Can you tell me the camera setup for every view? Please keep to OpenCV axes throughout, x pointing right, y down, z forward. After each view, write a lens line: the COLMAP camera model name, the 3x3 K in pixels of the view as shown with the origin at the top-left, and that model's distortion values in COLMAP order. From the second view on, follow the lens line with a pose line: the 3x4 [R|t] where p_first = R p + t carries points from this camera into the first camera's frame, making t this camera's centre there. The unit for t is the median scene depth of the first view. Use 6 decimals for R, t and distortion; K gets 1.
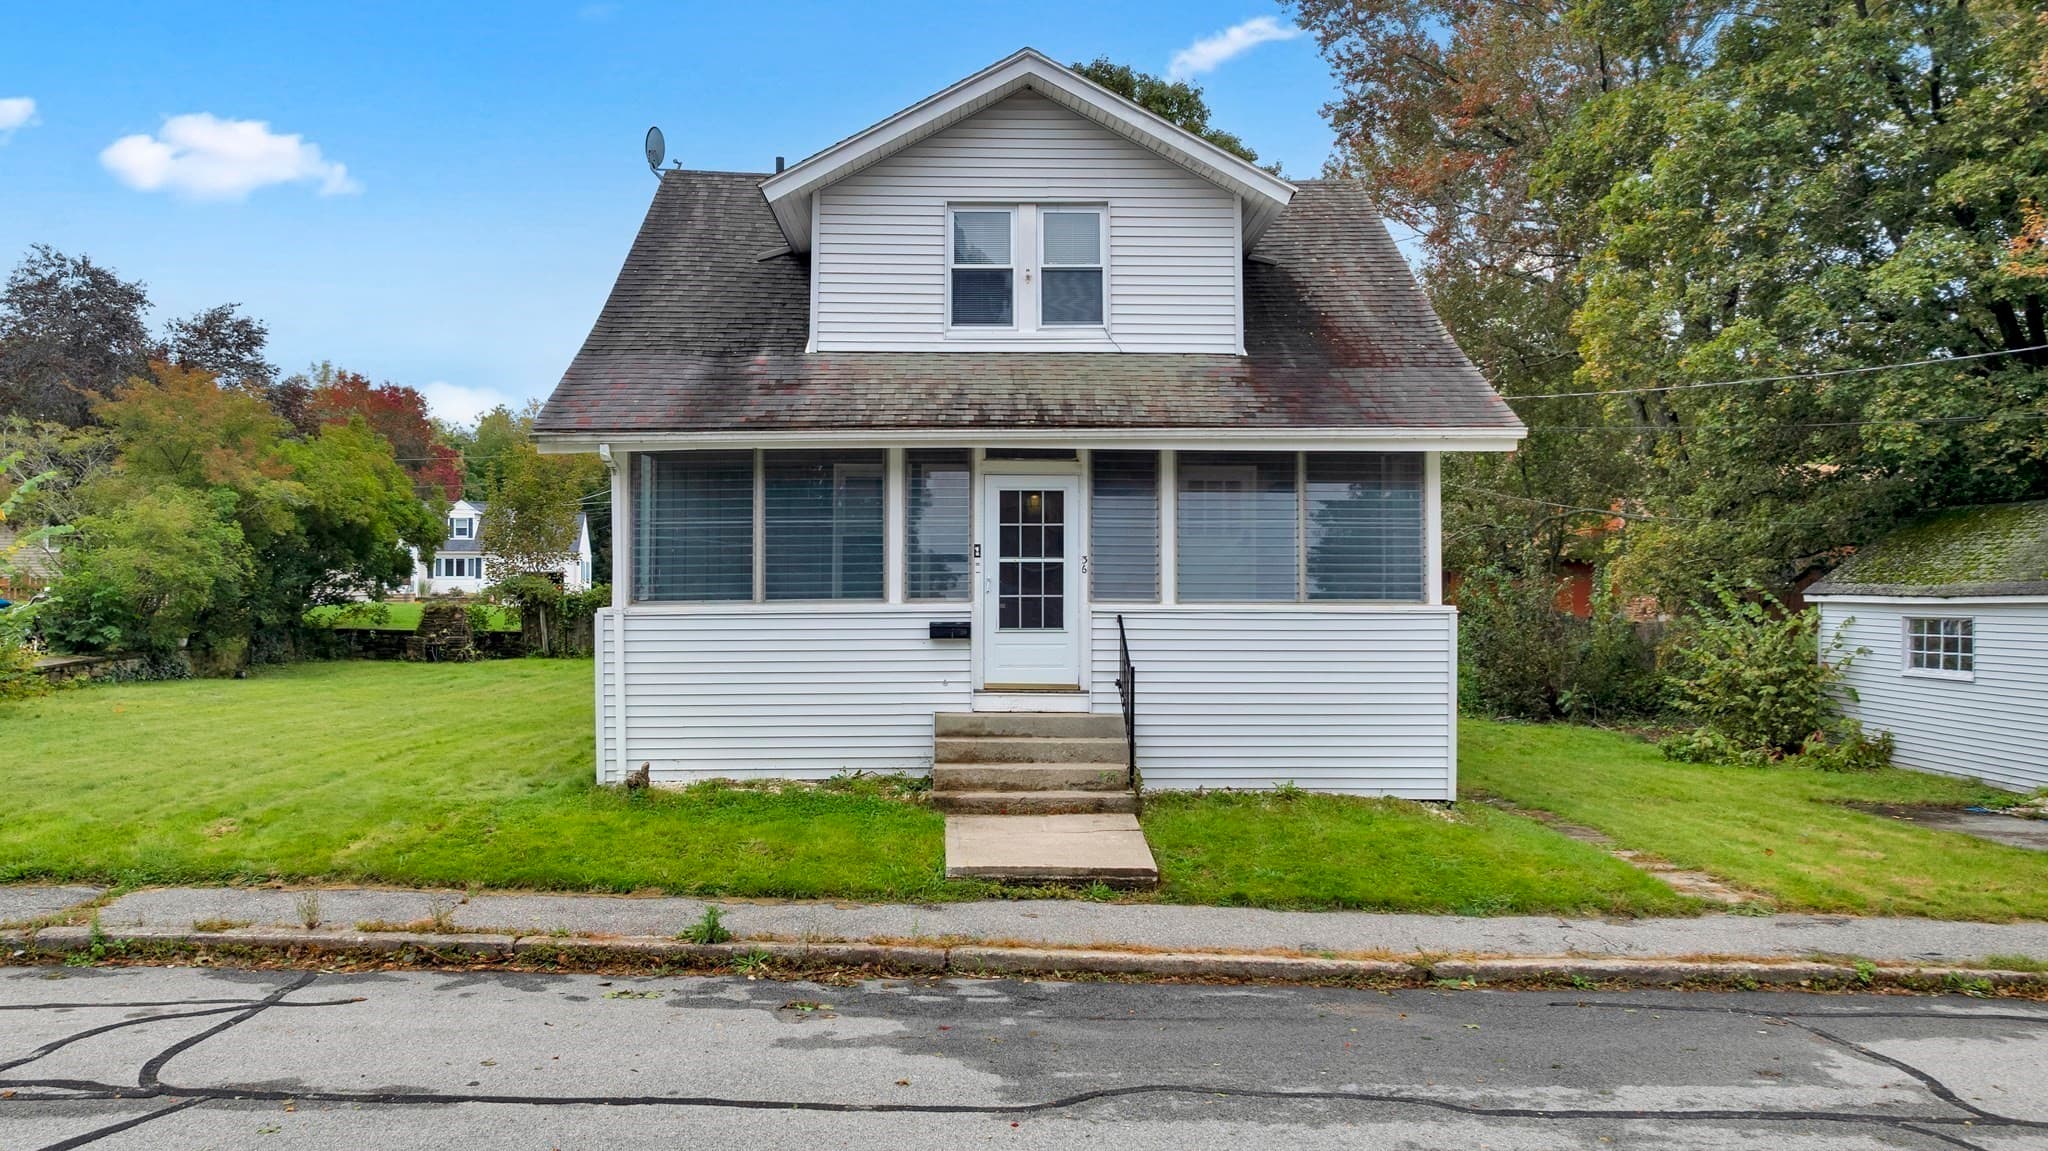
lens RADIAL K [[1430.5, 0, 1026.5], [0, 1430.5, 565.7], [0, 0, 1]] dist [-0.026581, 0.016393]
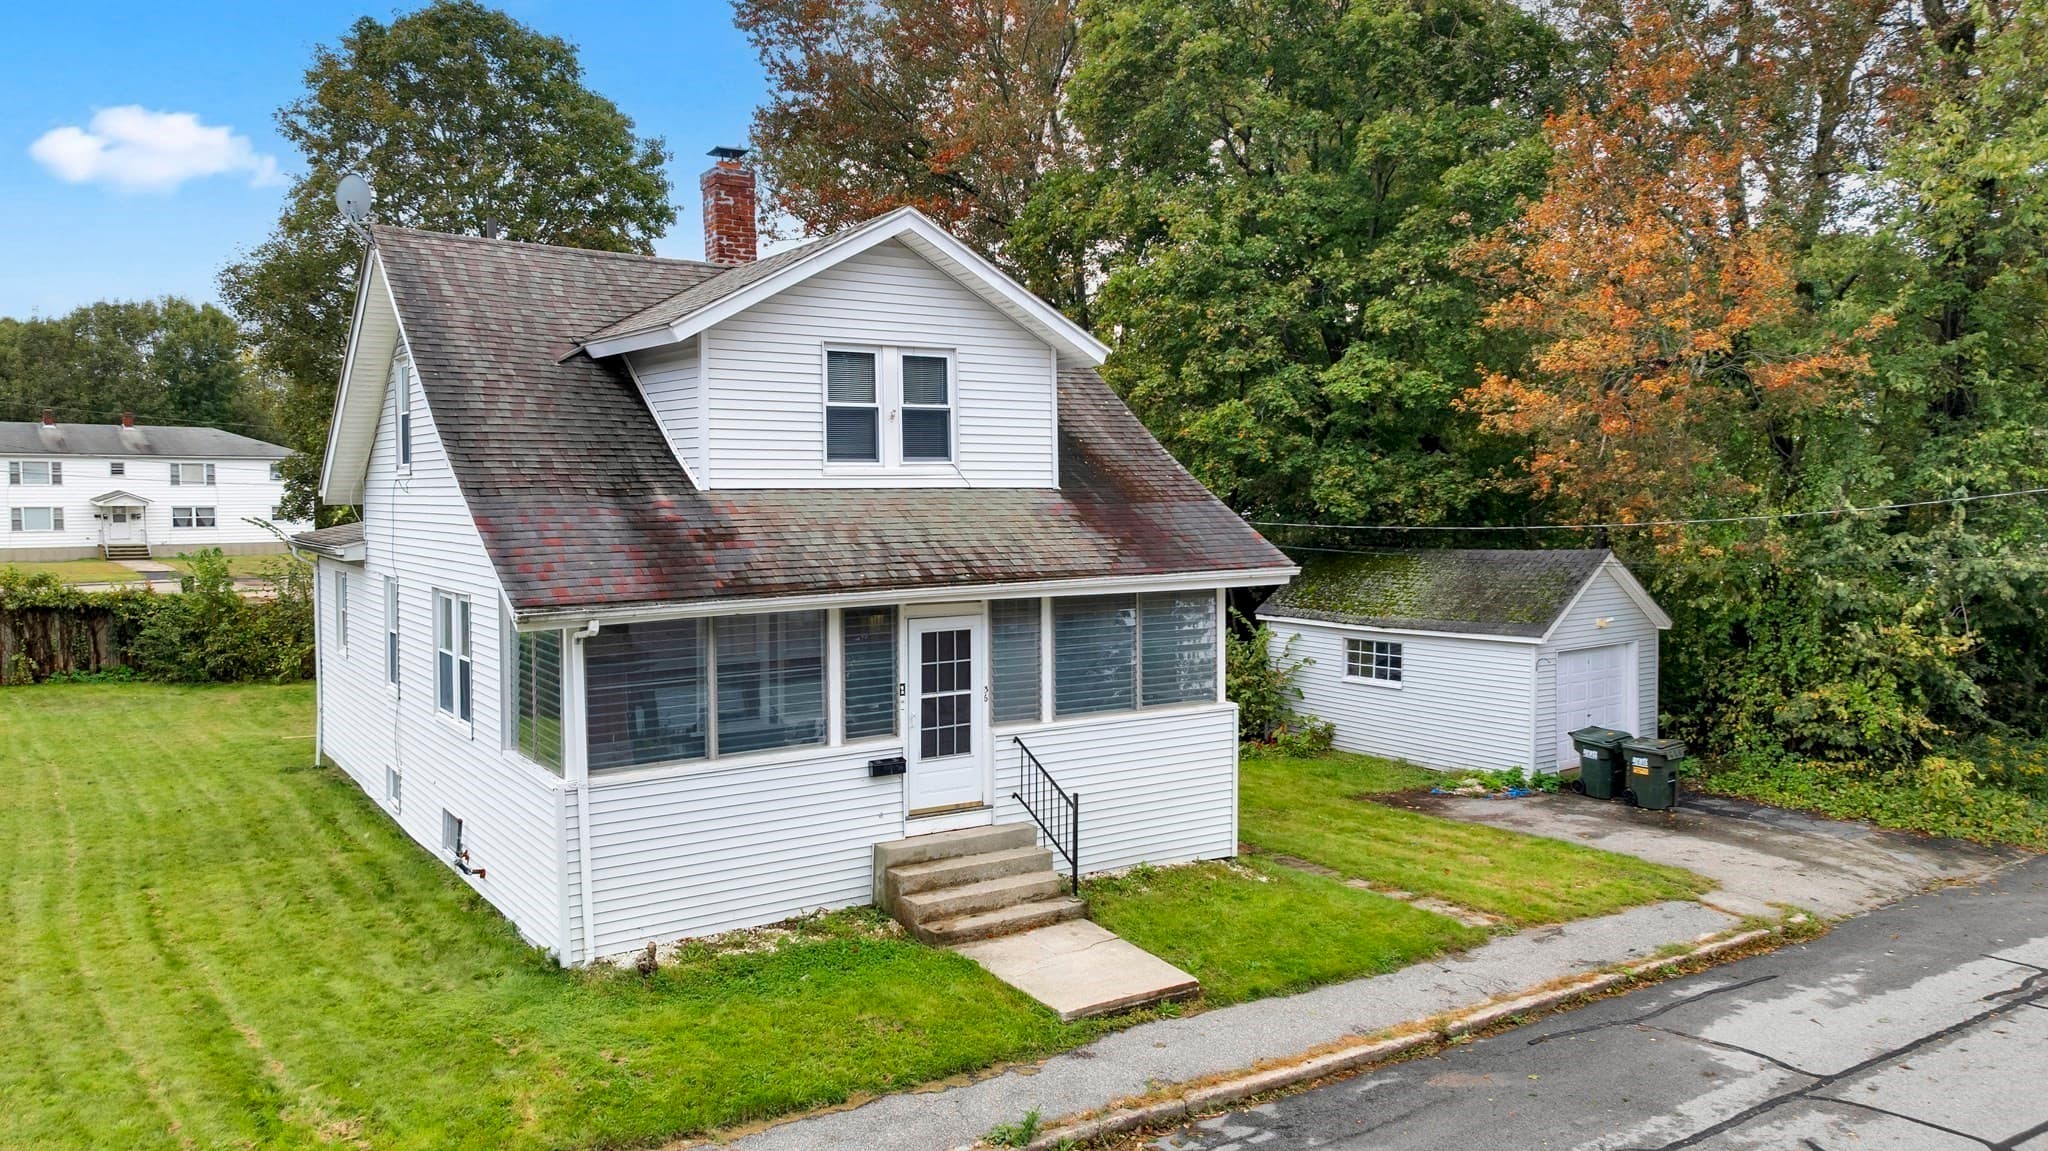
lens RADIAL K [[1430.5, 0, 1032.1], [0, 1430.5, 562.2], [0, 0, 1]] dist [-0.026581, 0.016393]
pose [[0.842218, -0.027588, 0.538431, -0.530560], [-0.005674, 0.998181, 0.060020, -0.171906], [-0.539107, -0.053605, 0.840530, 0.046117]]
